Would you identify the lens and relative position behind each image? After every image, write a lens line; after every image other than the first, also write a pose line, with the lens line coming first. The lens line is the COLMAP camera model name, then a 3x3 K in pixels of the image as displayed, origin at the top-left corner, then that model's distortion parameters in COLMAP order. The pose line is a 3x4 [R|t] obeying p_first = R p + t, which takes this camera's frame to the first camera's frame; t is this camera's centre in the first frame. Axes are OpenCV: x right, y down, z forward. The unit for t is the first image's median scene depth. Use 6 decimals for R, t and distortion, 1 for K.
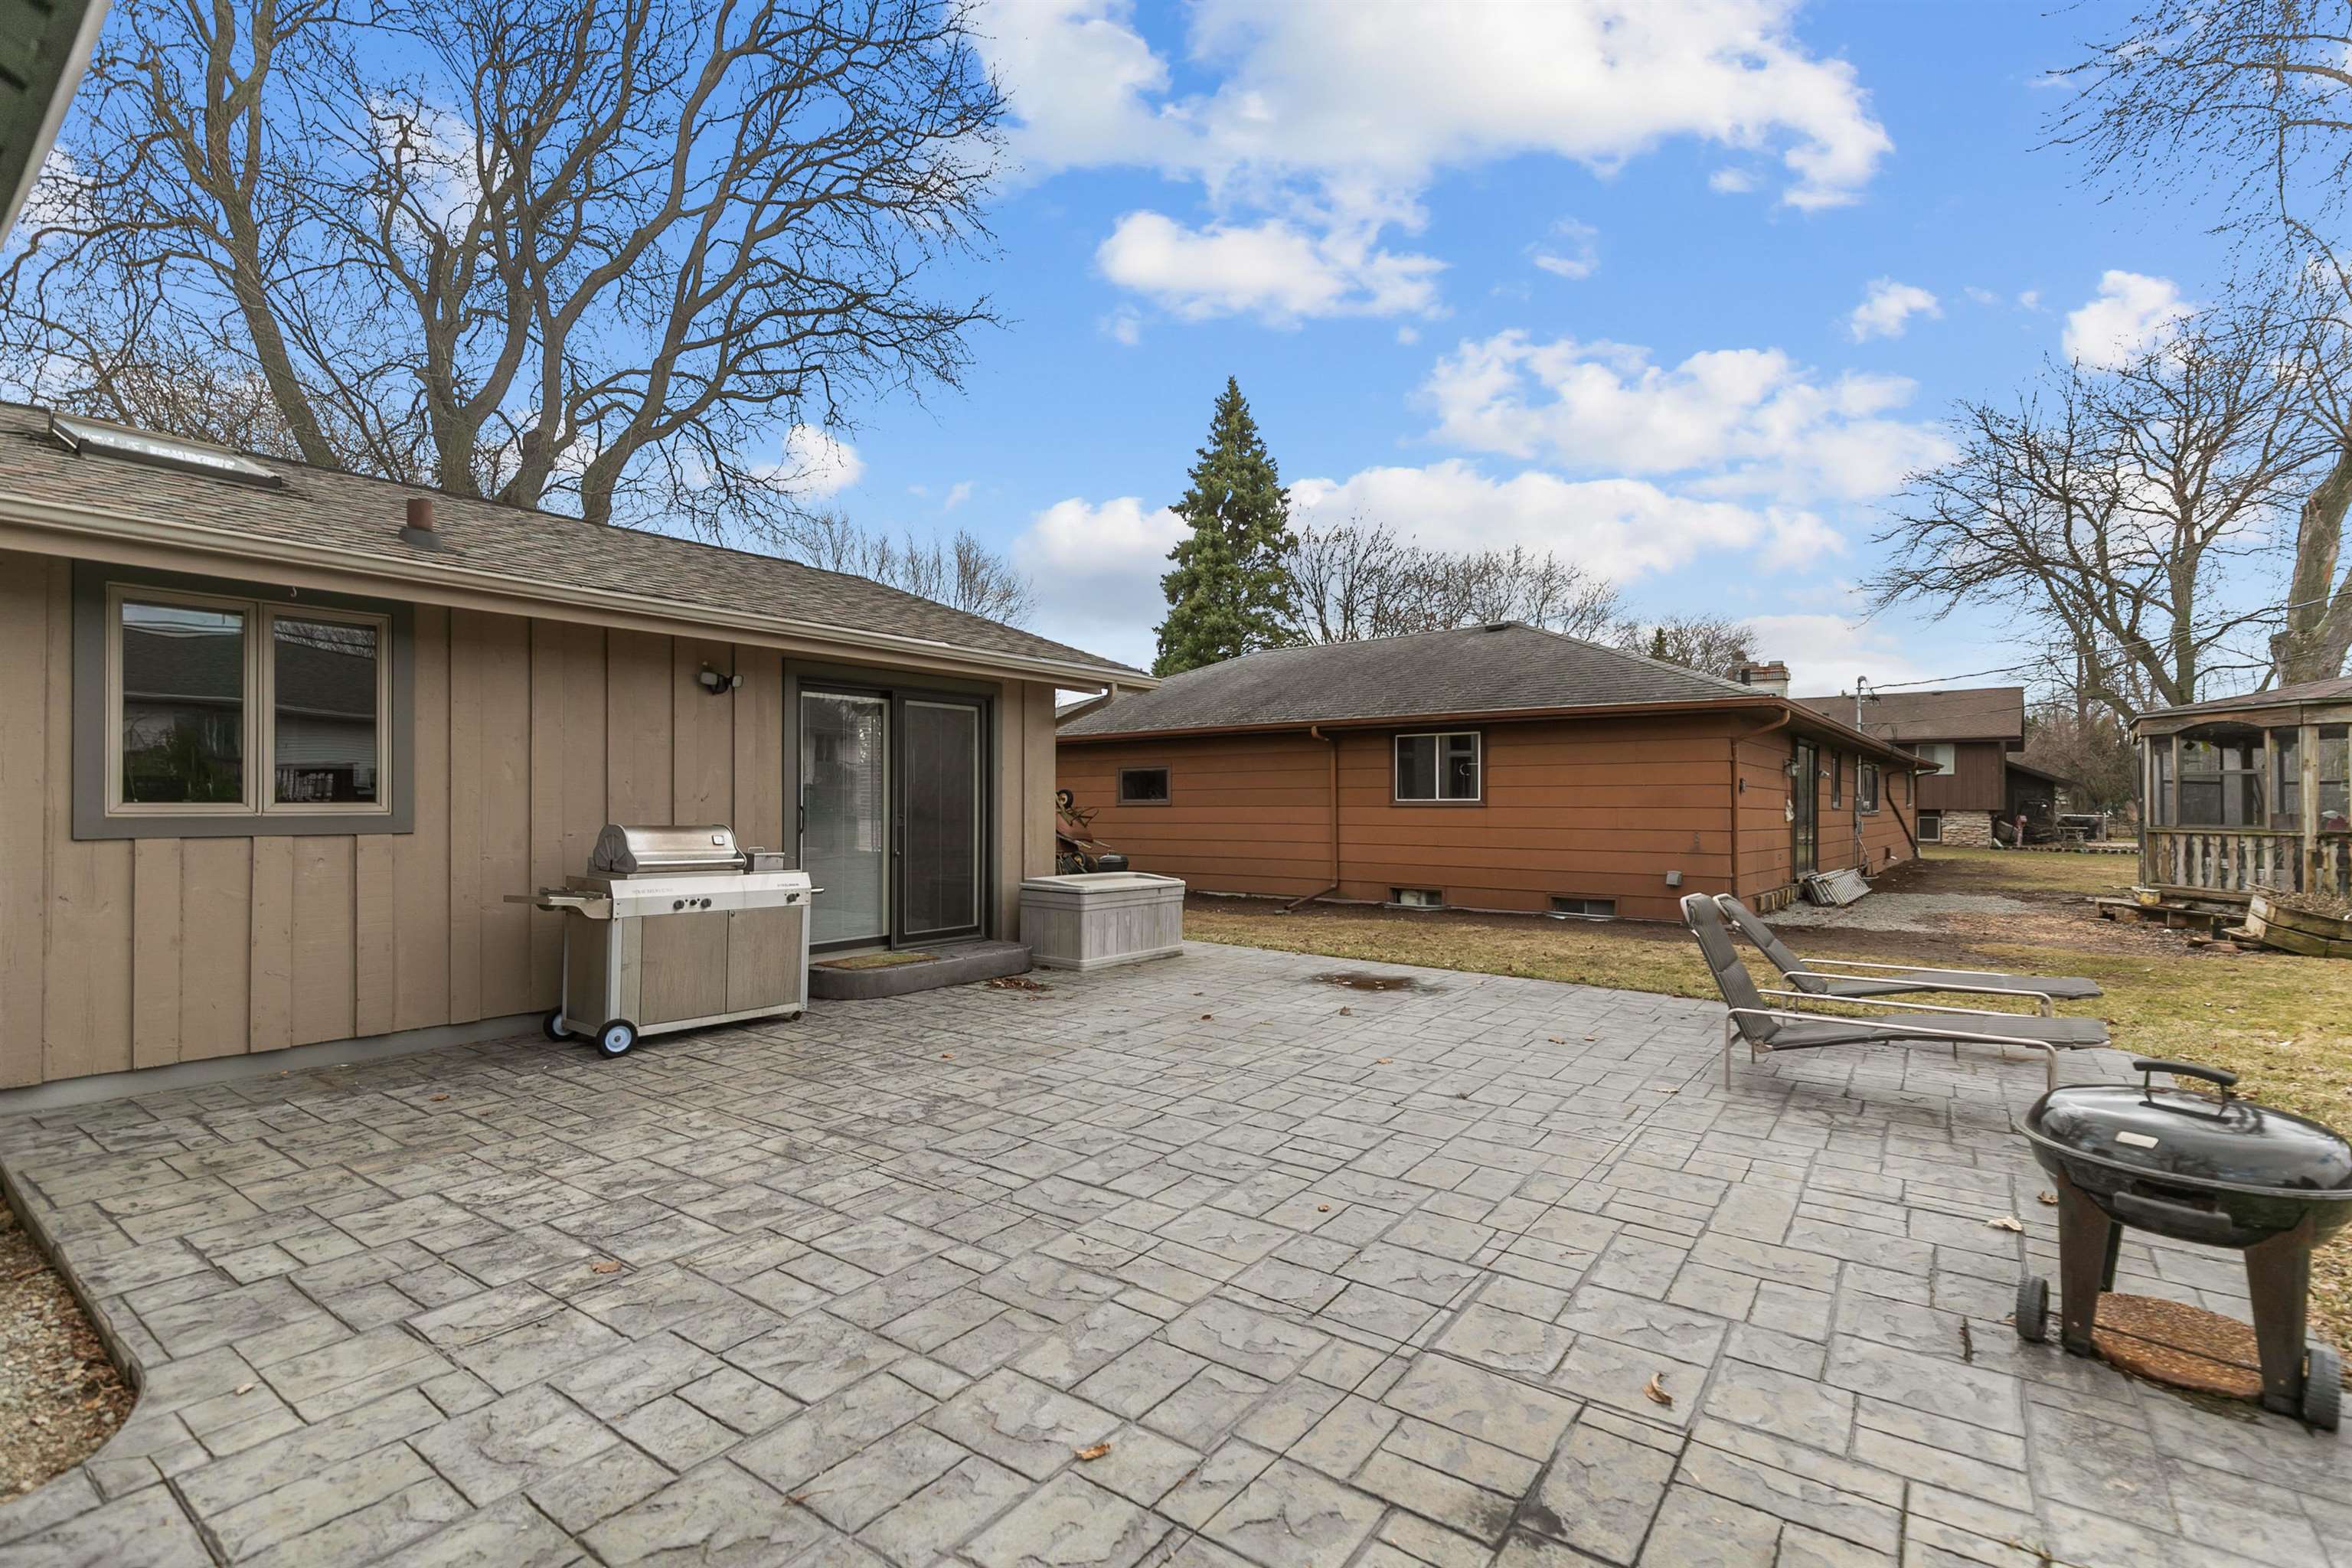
lens RADIAL K [[1094.4, 0, 1182.9], [0, 1094.4, 809.4], [0, 0, 1]] dist [0.012947, 0.000290]
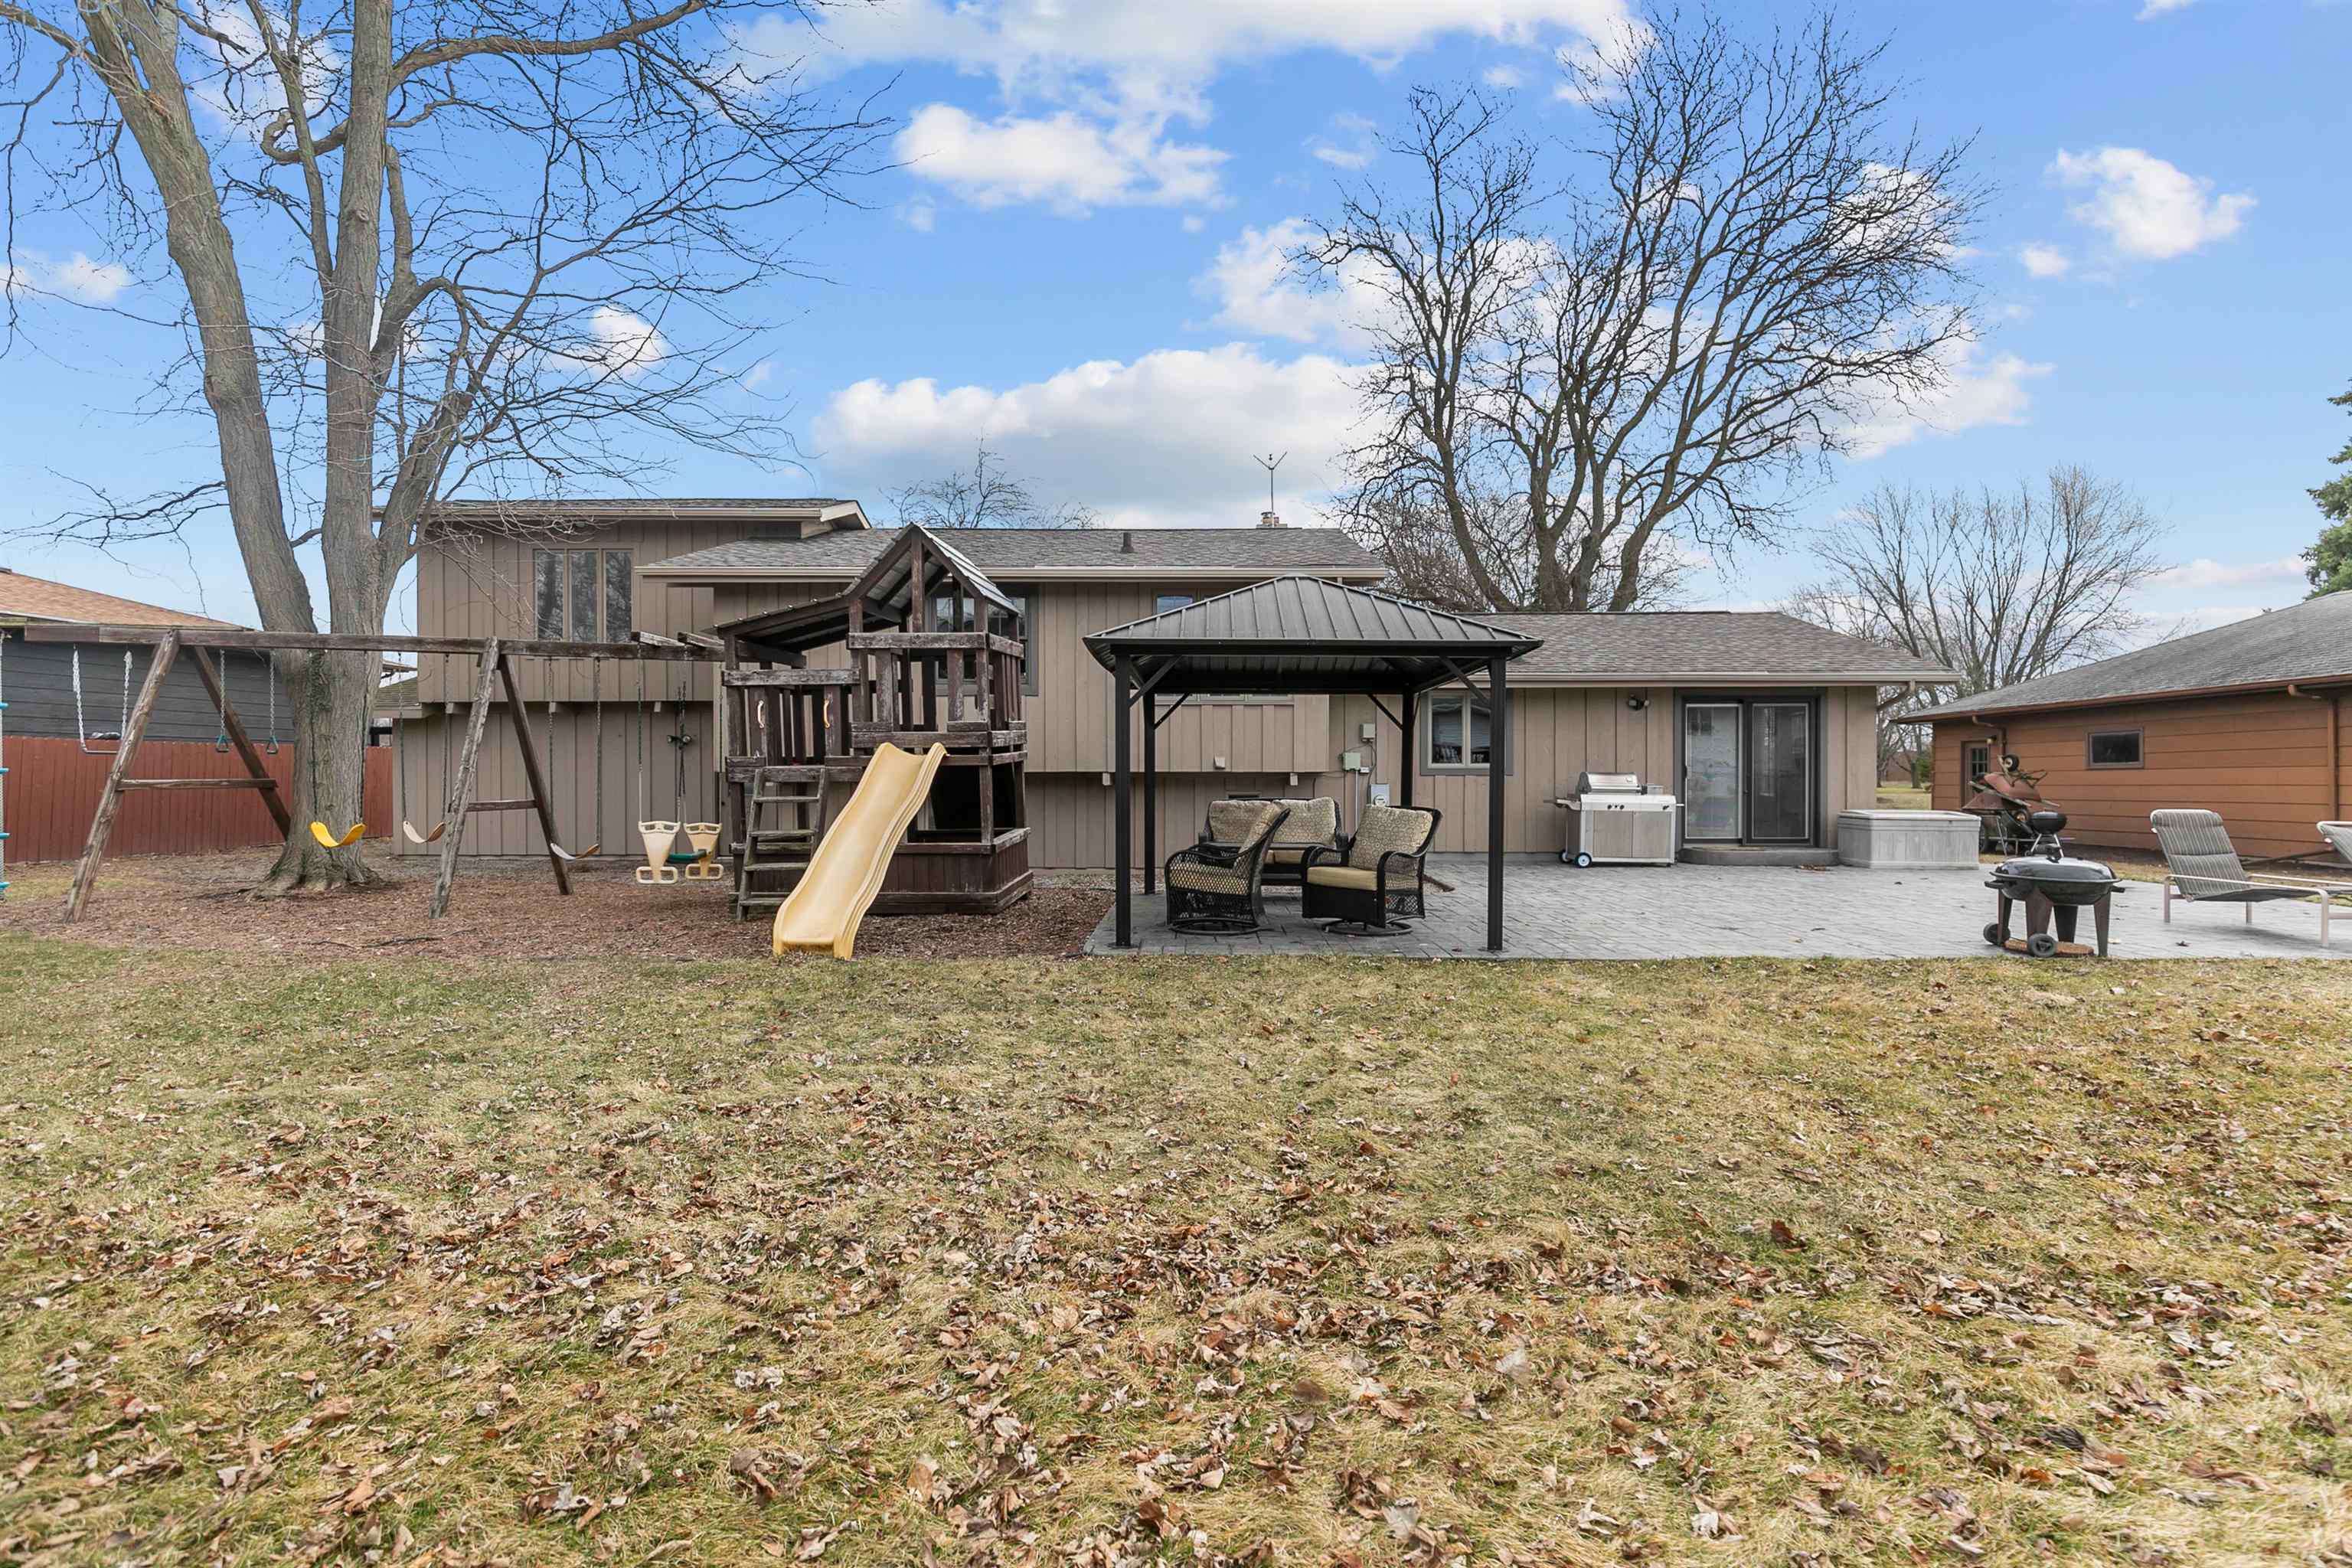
lens RADIAL K [[1095.1, 0, 1234.3], [0, 1095.1, 782.5], [0, 0, 1]] dist [0.000676, 0.000524]
pose [[0.637216, -0.001264, -0.770684, 0.314269], [-0.000464, 0.999998, -0.002023, 0.016412], [0.770685, 0.001647, 0.637214, -0.413896]]
